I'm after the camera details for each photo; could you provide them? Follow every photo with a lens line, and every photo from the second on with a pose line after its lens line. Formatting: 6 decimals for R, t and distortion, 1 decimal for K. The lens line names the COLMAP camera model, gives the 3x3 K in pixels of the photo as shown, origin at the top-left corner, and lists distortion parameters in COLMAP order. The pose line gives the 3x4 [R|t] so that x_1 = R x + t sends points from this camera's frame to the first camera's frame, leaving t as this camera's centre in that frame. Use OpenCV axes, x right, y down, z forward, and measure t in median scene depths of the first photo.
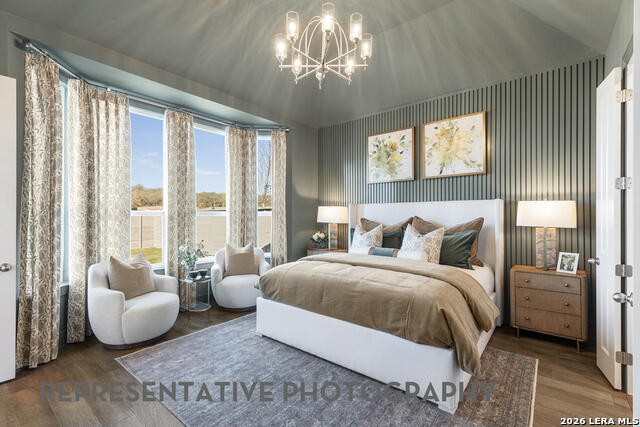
lens RADIAL K [[286.5, 0, 320.0], [0, 286.5, 215.9], [0, 0, 1]] dist [0.001287, 0.000481]
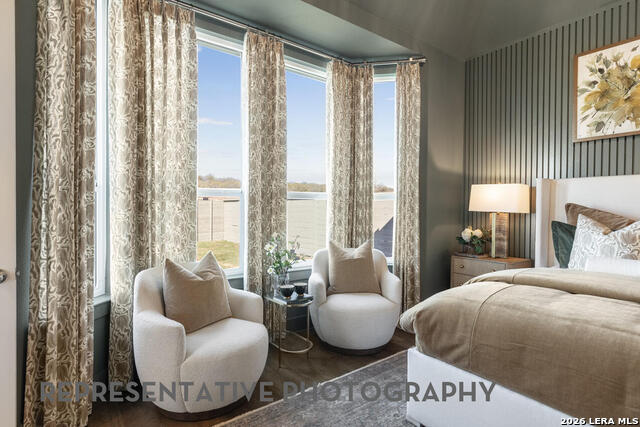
lens RADIAL K [[335.2, 0, 320.0], [0, 335.2, 213.5], [0, 0, 1]] dist [-0.002448, -0.000357]
pose [[0.970126, 0.012506, -0.242281, -0.216394], [-0.008368, 0.999801, 0.018098, 0.026069], [0.242459, -0.015530, 0.970037, 0.347713]]
